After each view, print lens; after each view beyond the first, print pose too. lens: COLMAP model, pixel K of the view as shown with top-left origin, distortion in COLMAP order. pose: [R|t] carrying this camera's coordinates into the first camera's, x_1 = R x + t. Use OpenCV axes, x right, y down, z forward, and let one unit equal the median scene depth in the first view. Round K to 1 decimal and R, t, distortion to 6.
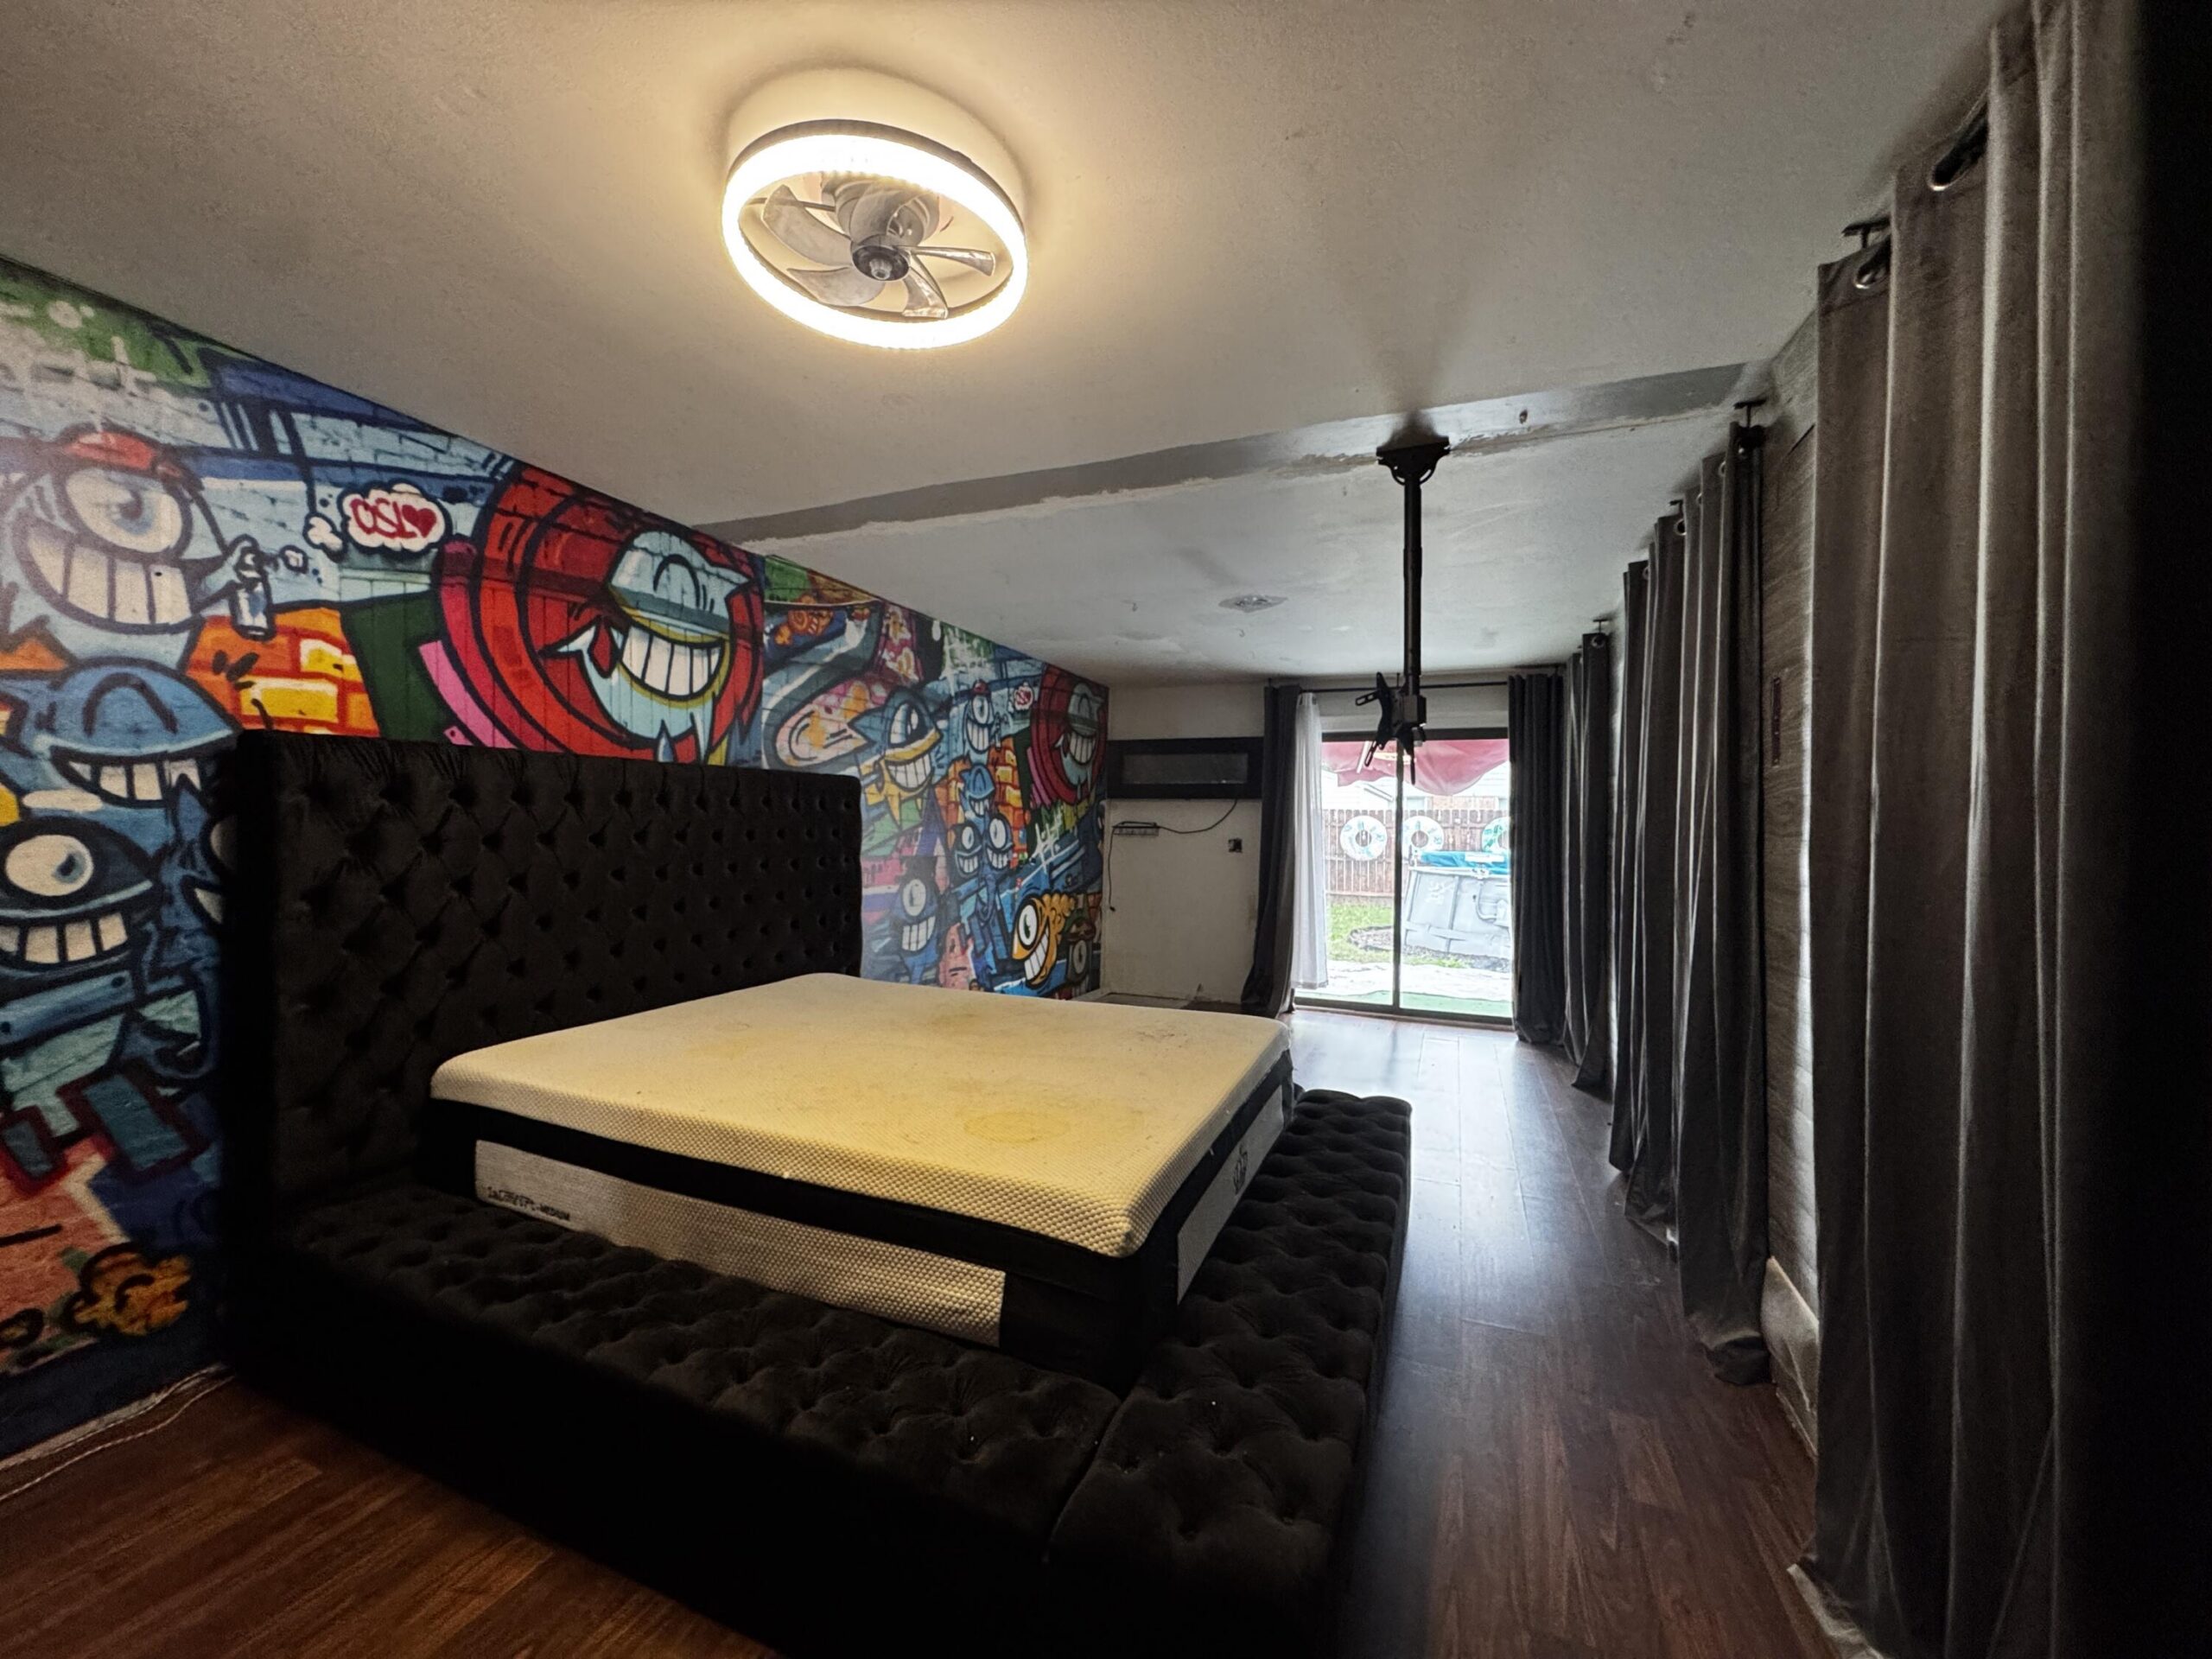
lens RADIAL K [[884.9, 0, 1104.0], [0, 884.9, 829.4], [0, 0, 1]] dist [-0.005648, 0.000461]
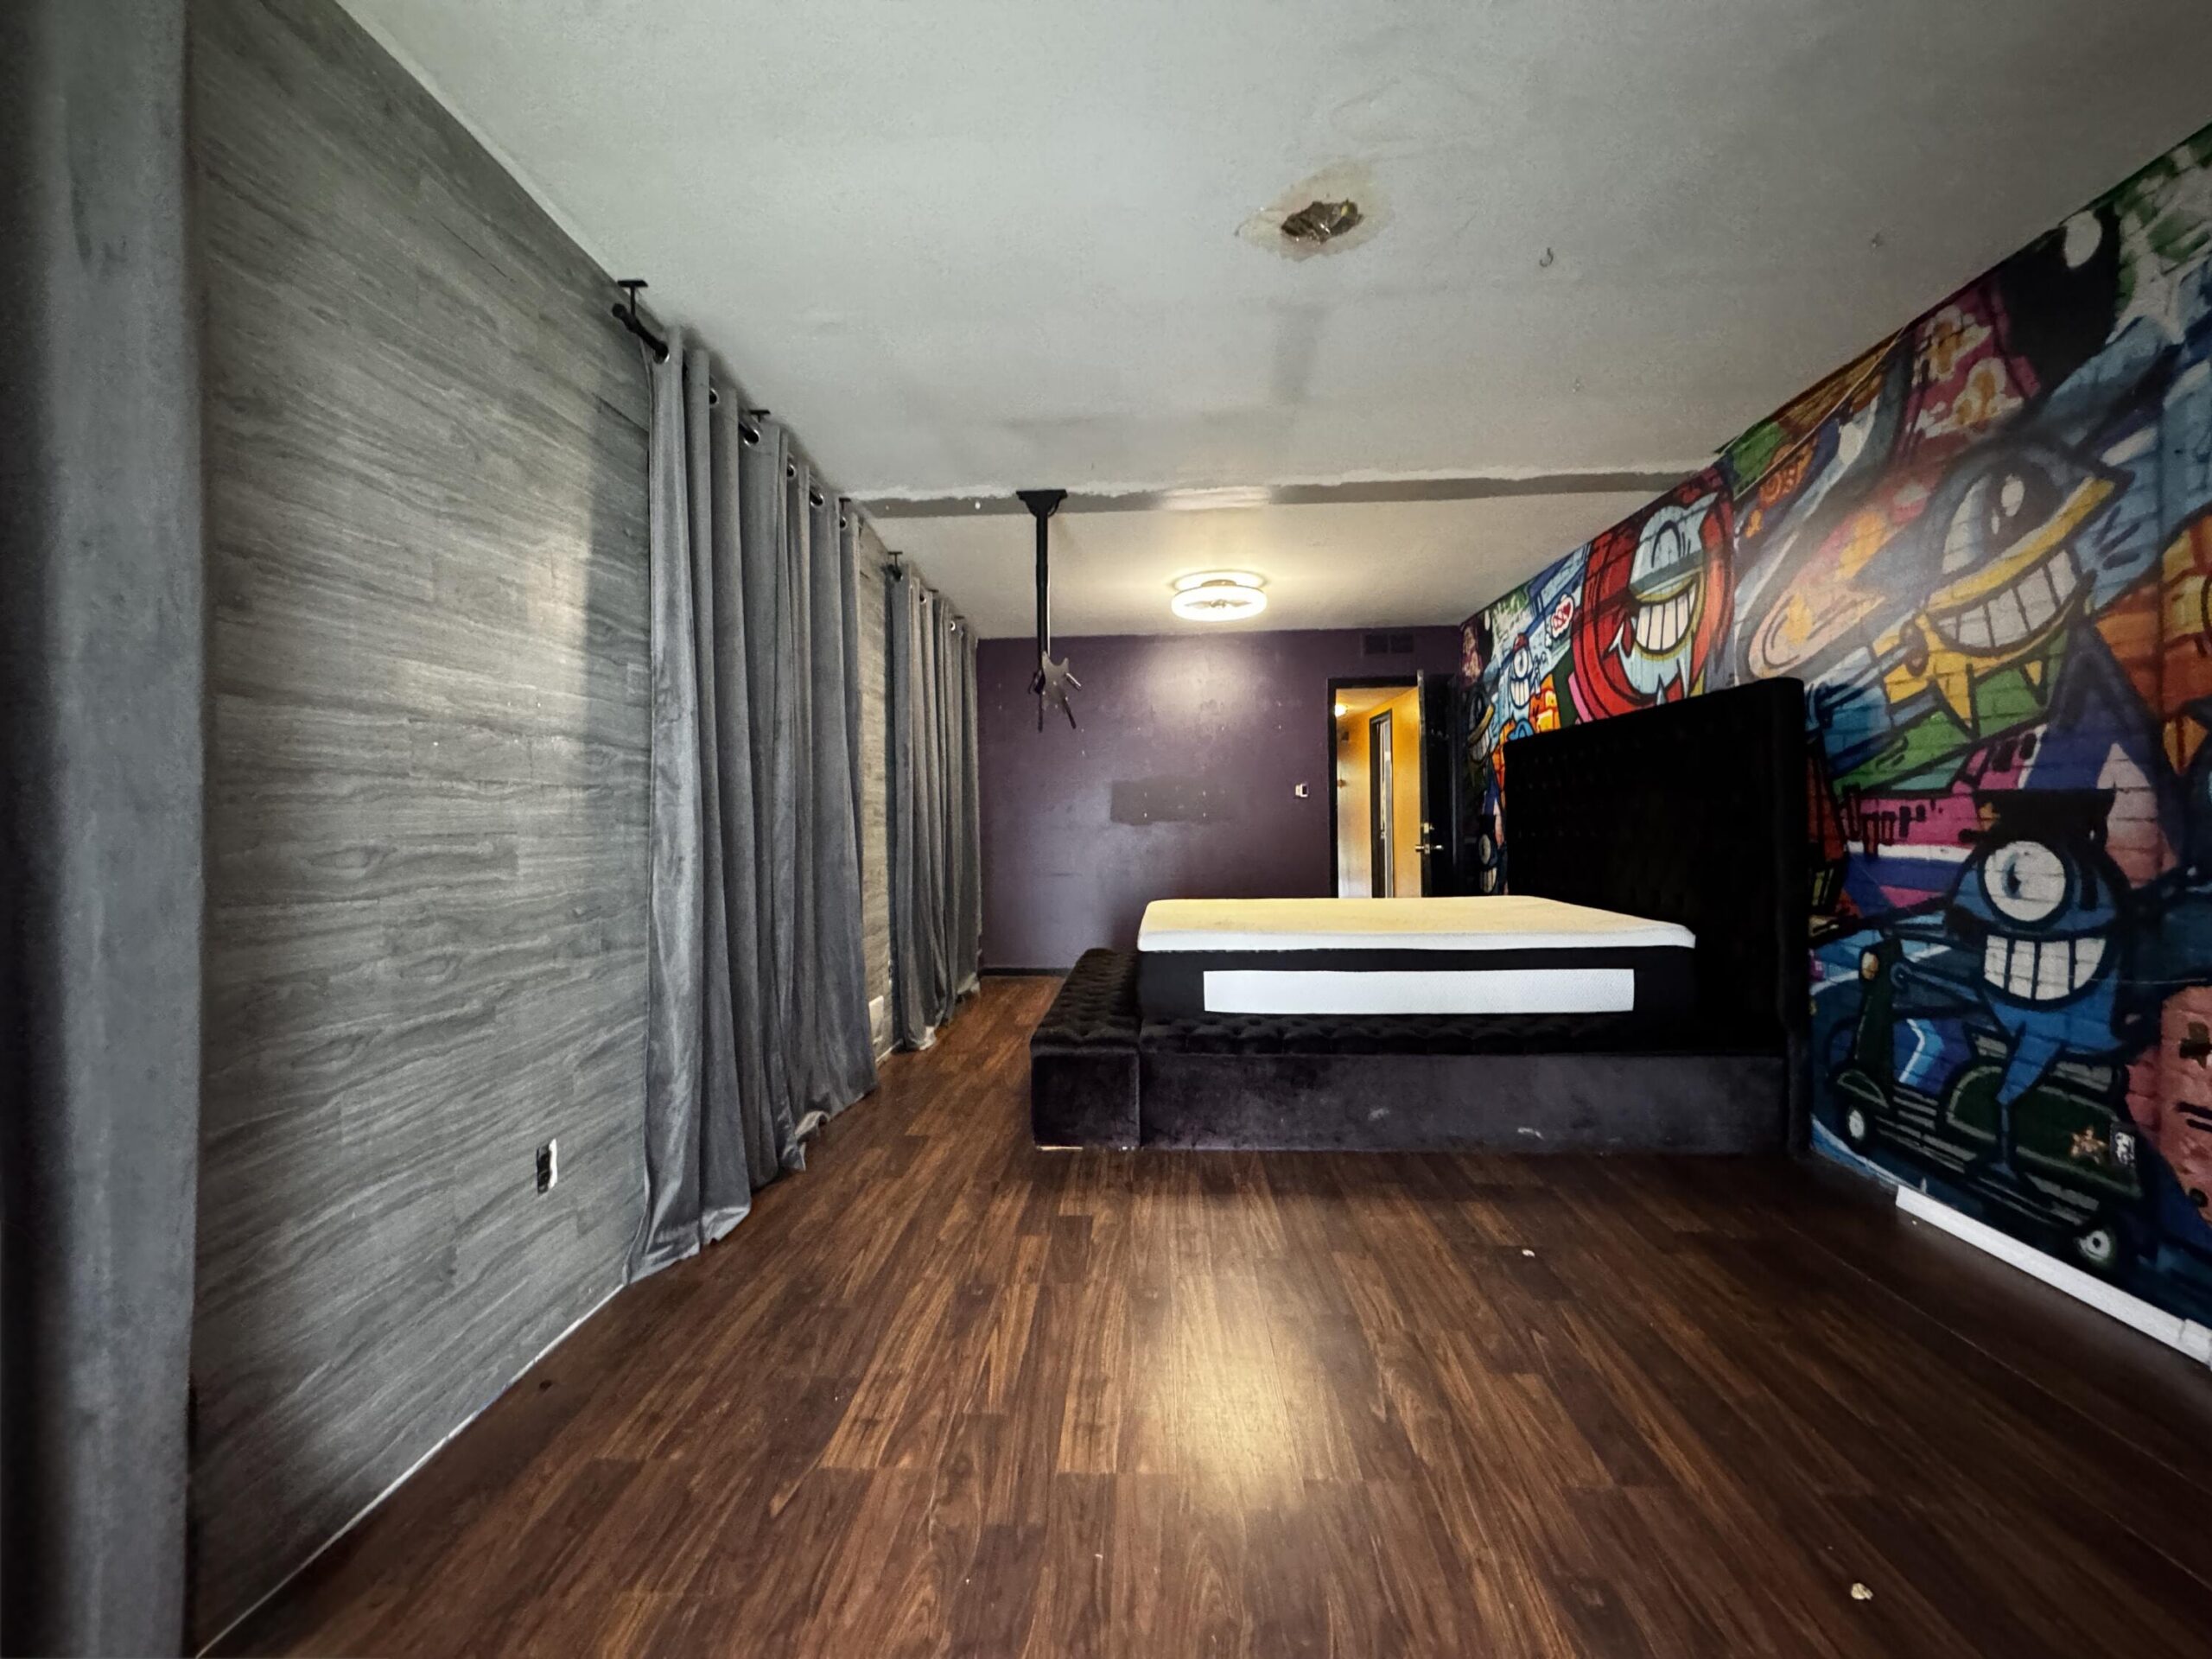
lens RADIAL K [[884.9, 0, 1107.4], [0, 884.9, 826.1], [0, 0, 1]] dist [-0.005648, 0.000461]
pose [[-0.947723, 0.003684, -0.319072, 0.400028], [0.001344, 0.999971, 0.007554, 0.046986], [0.319091, 0.006730, -0.947700, 1.346706]]
